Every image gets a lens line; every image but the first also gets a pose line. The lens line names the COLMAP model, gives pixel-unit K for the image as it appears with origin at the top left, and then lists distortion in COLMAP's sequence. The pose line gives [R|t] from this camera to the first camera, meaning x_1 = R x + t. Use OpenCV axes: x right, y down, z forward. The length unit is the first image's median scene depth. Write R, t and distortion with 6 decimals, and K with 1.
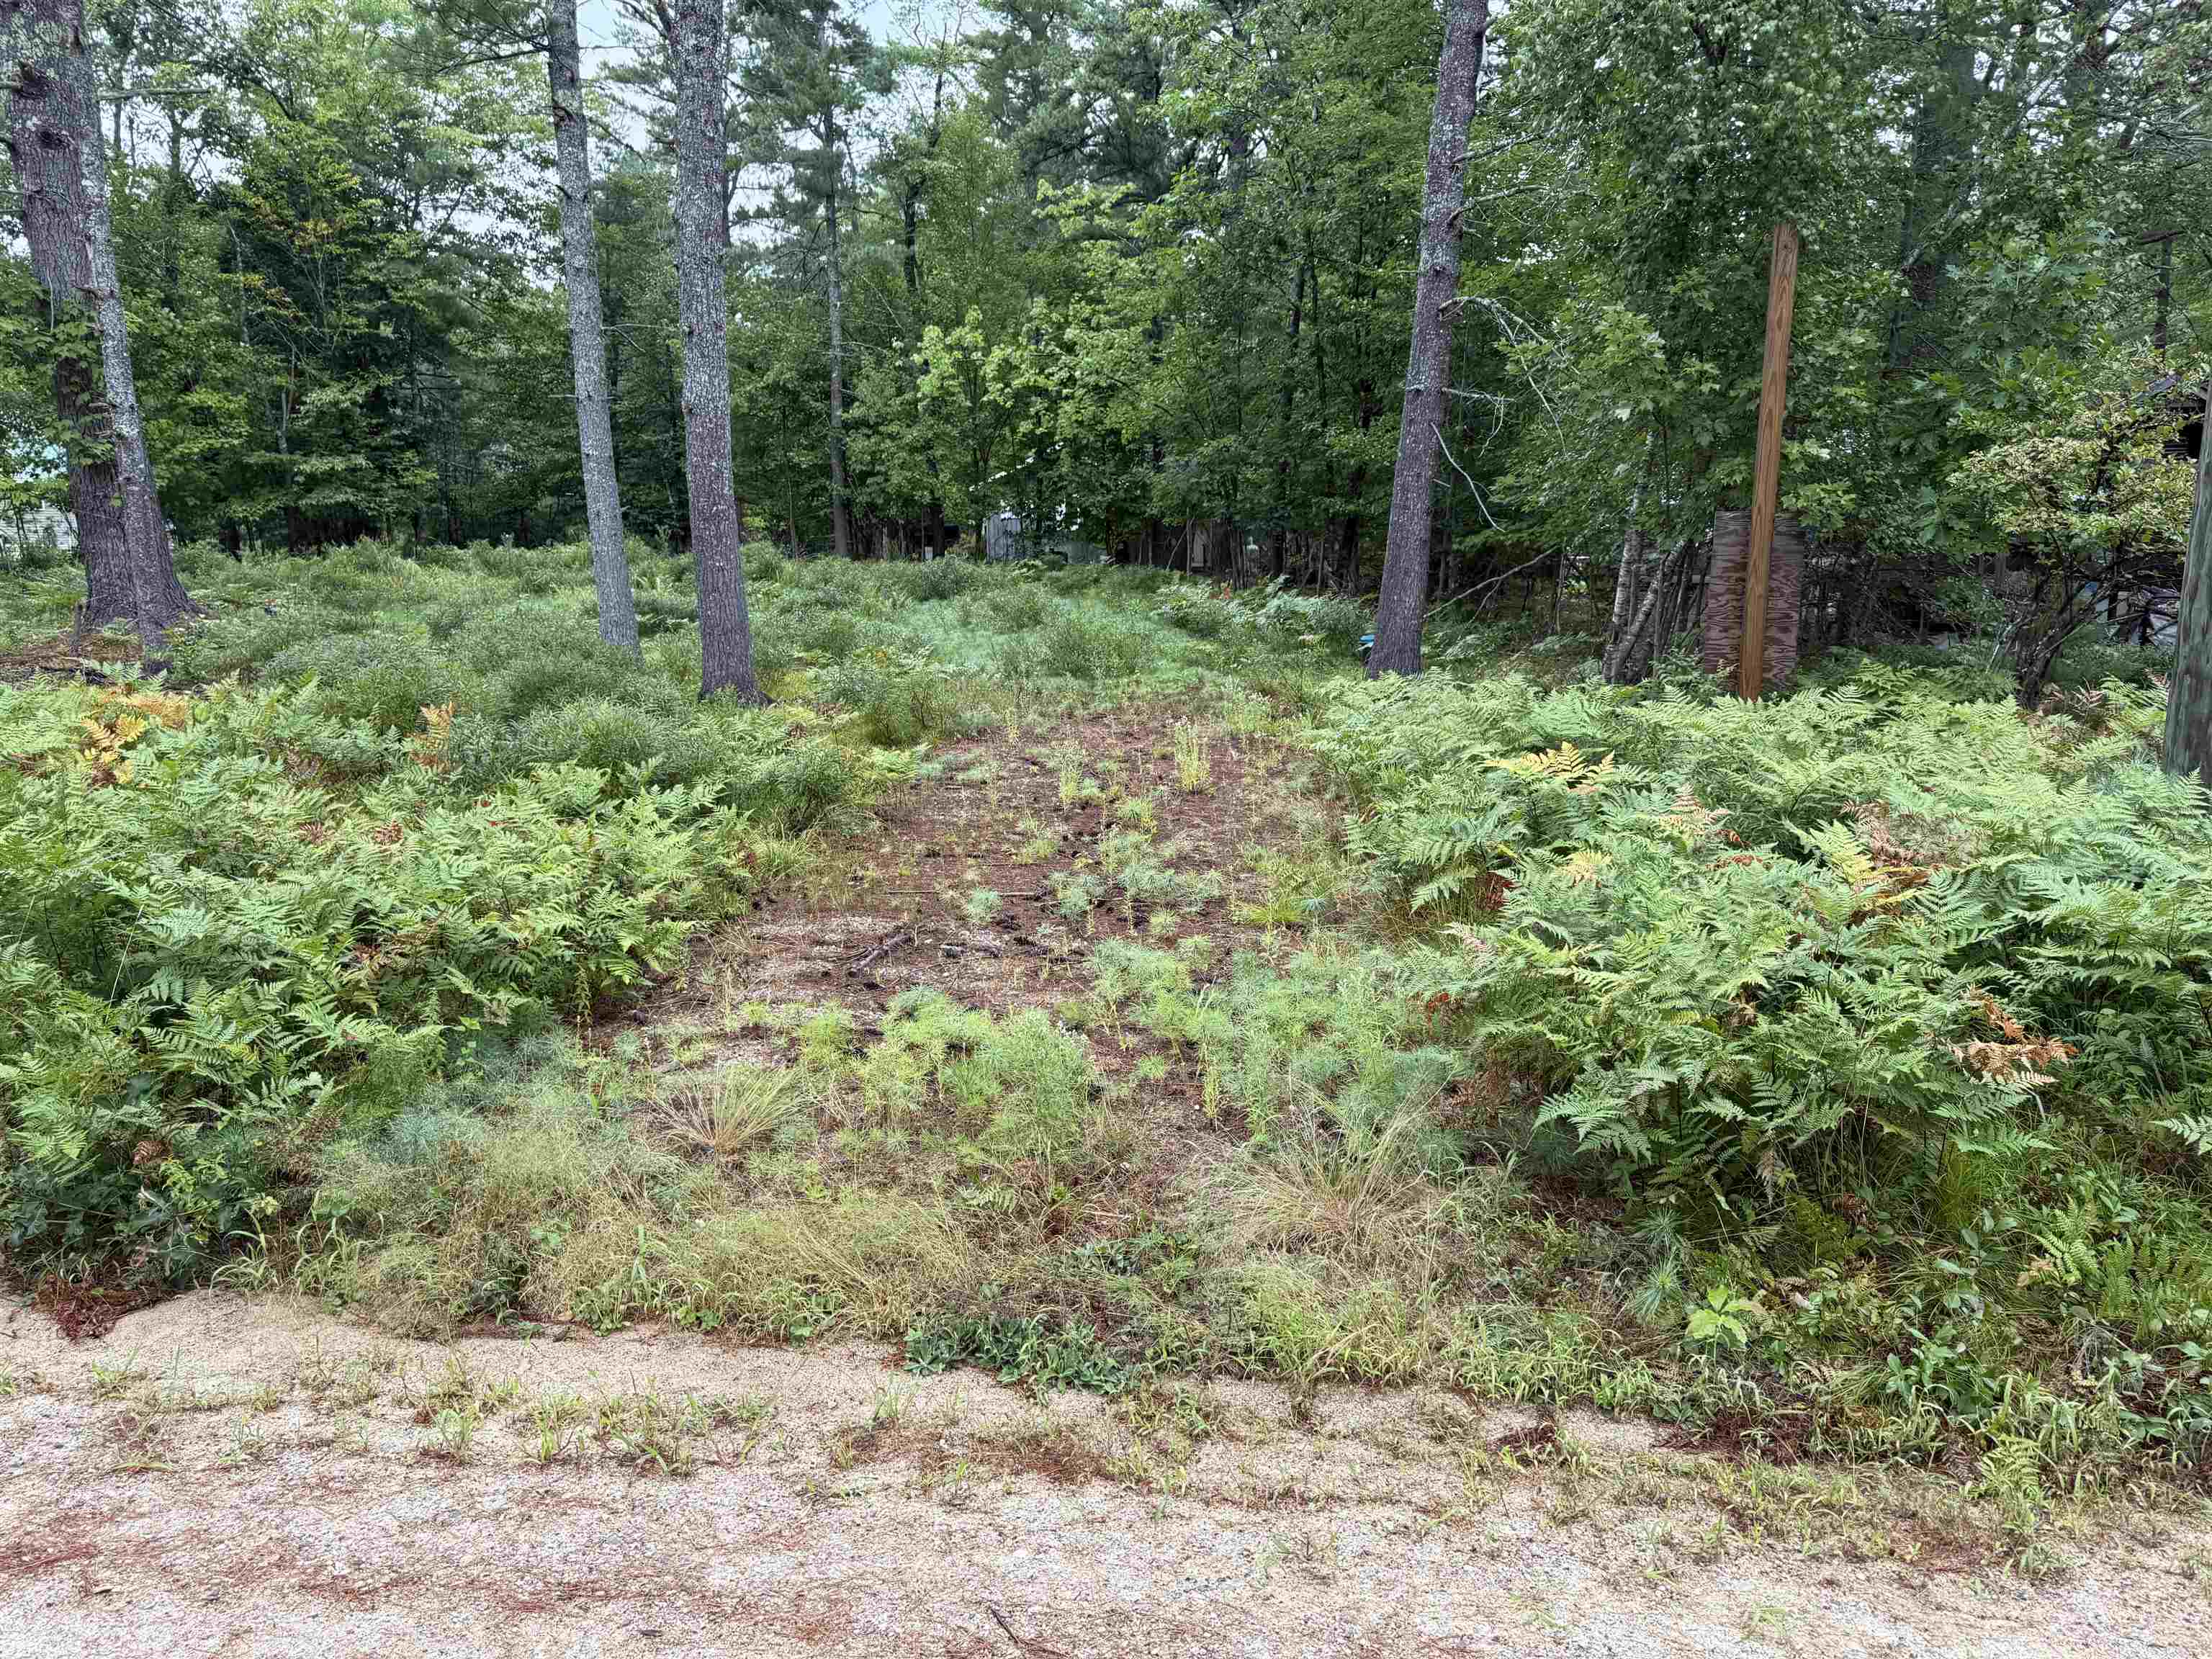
lens RADIAL K [[1532.4, 0, 1096.1], [0, 1532.4, 840.6], [0, 0, 1]] dist [0.103922, -0.164712]
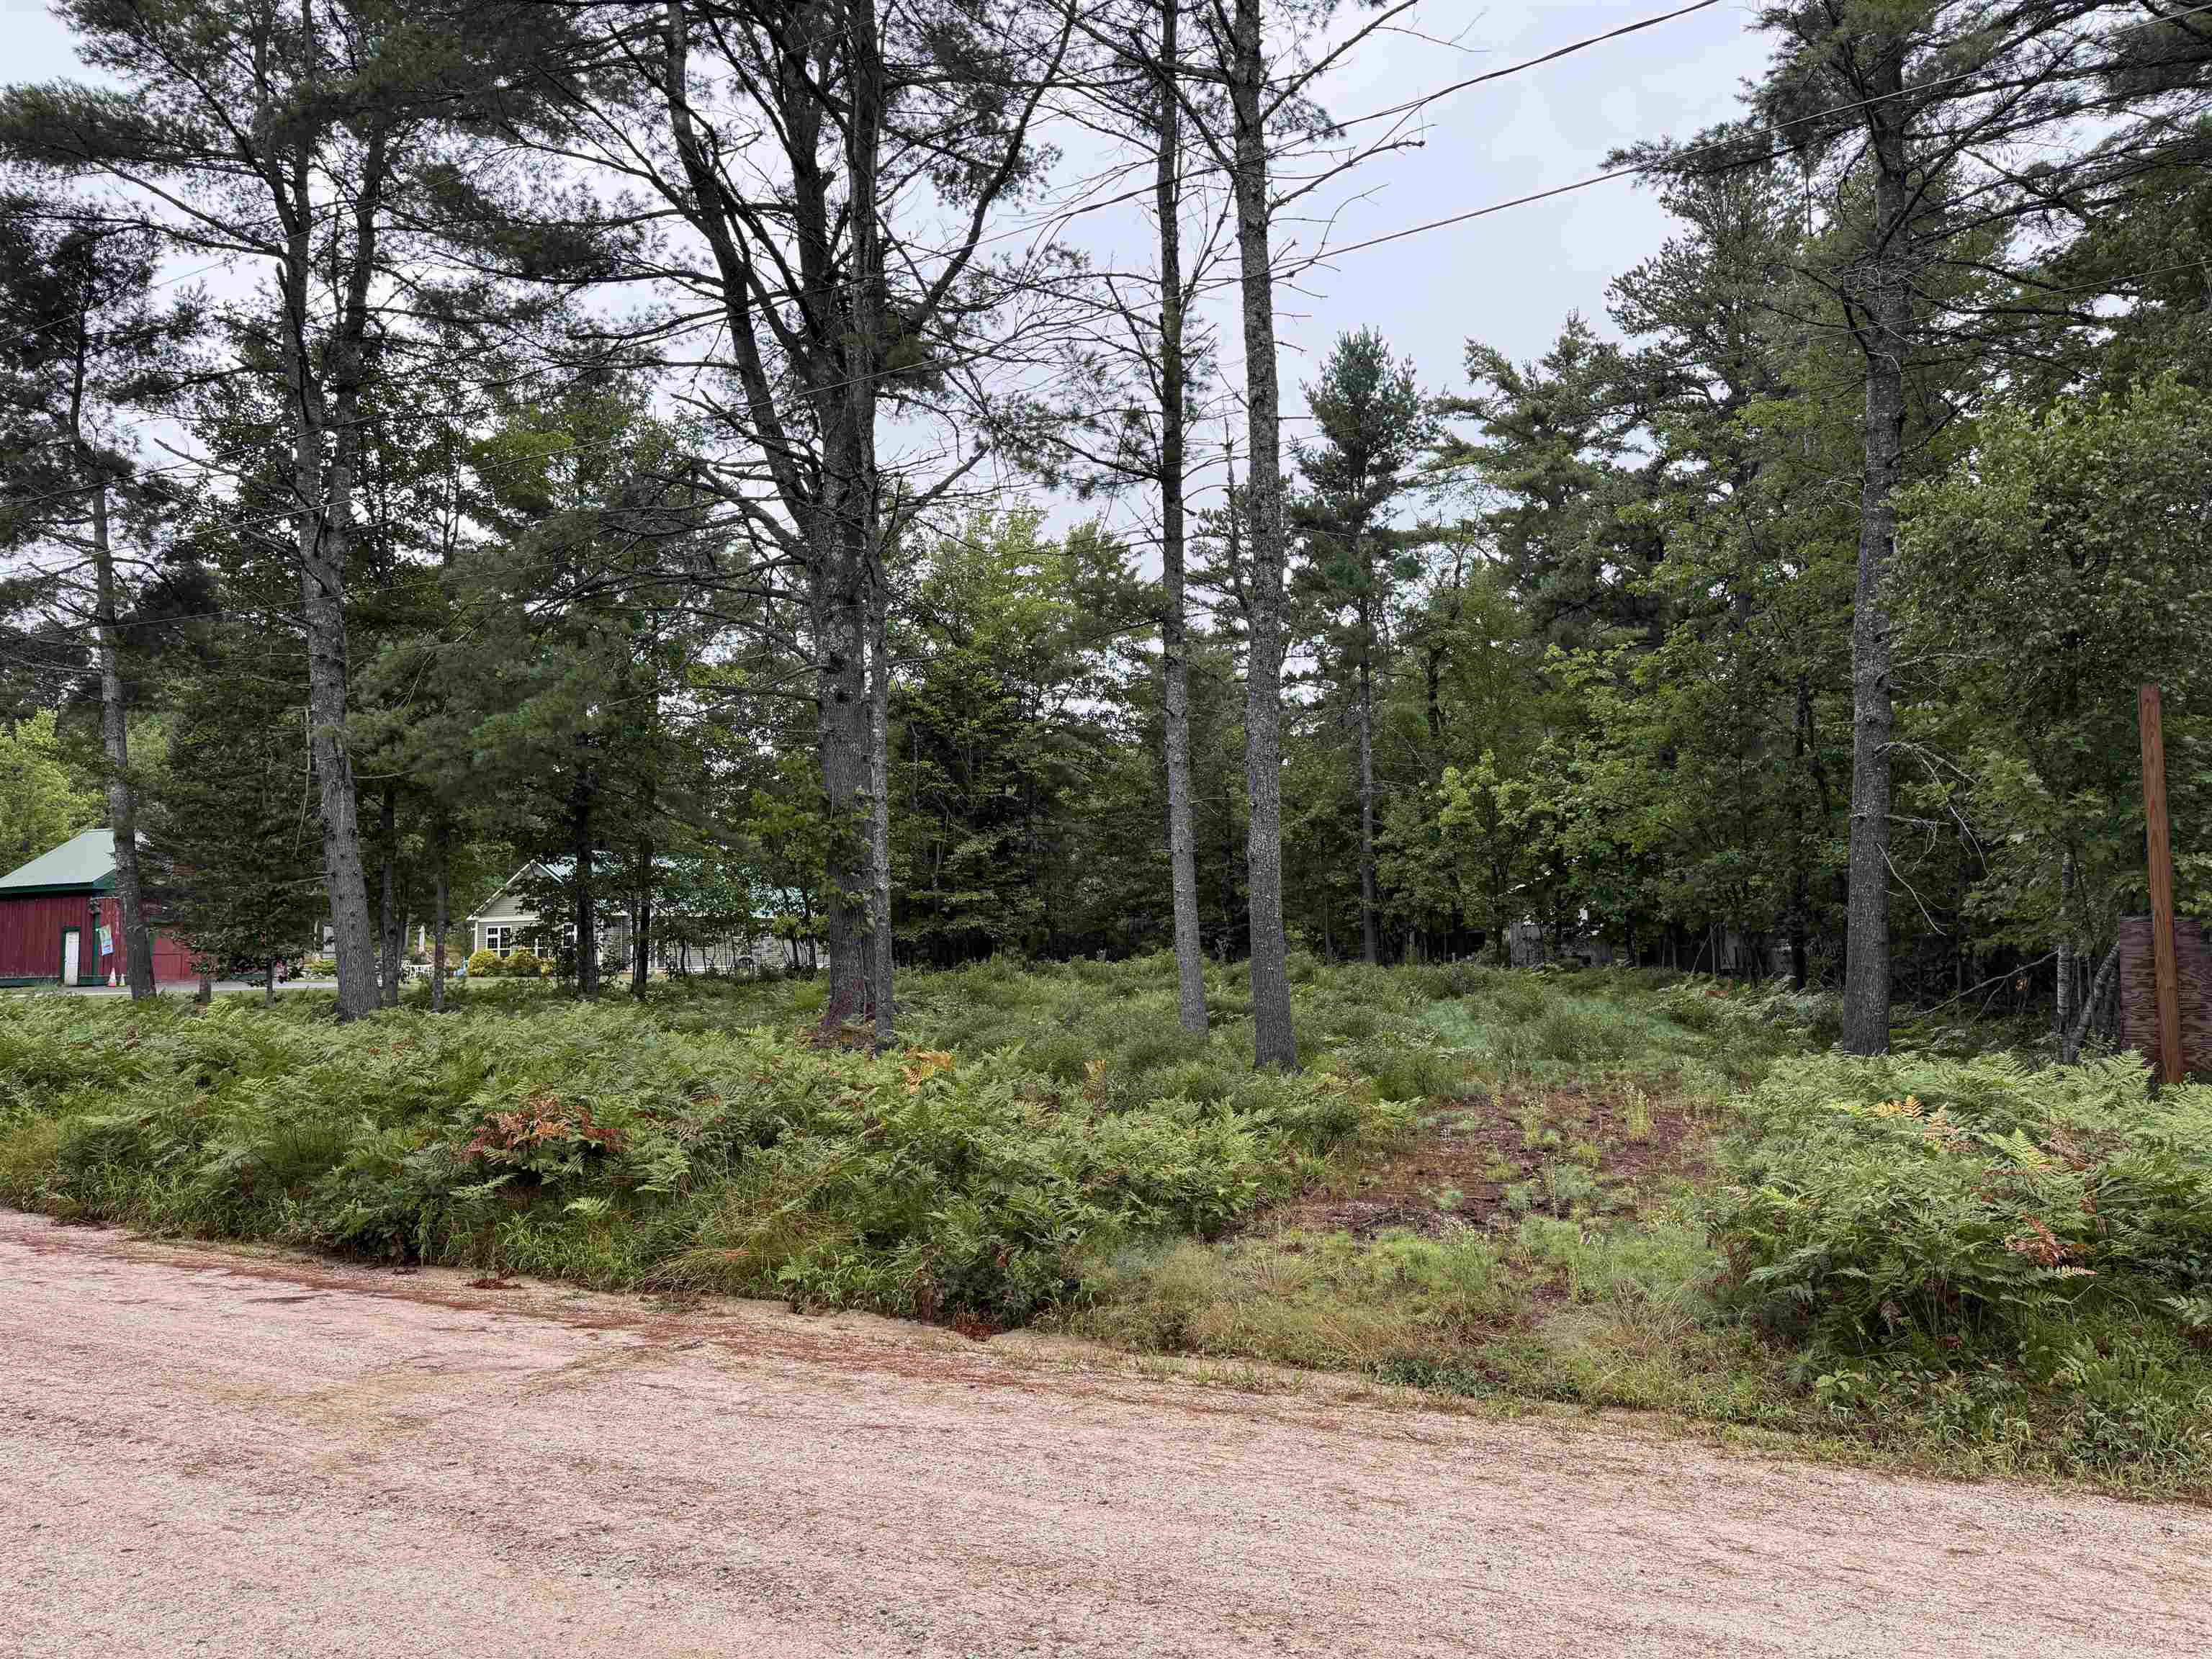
lens RADIAL K [[1532.4, 0, 1096.1], [0, 1532.4, 840.6], [0, 0, 1]] dist [0.103922, -0.164712]
pose [[0.942167, -0.040321, -0.332709, 0.033138], [-0.047203, 0.966876, -0.250845, 0.029496], [0.331802, 0.252043, 0.909055, -0.156366]]
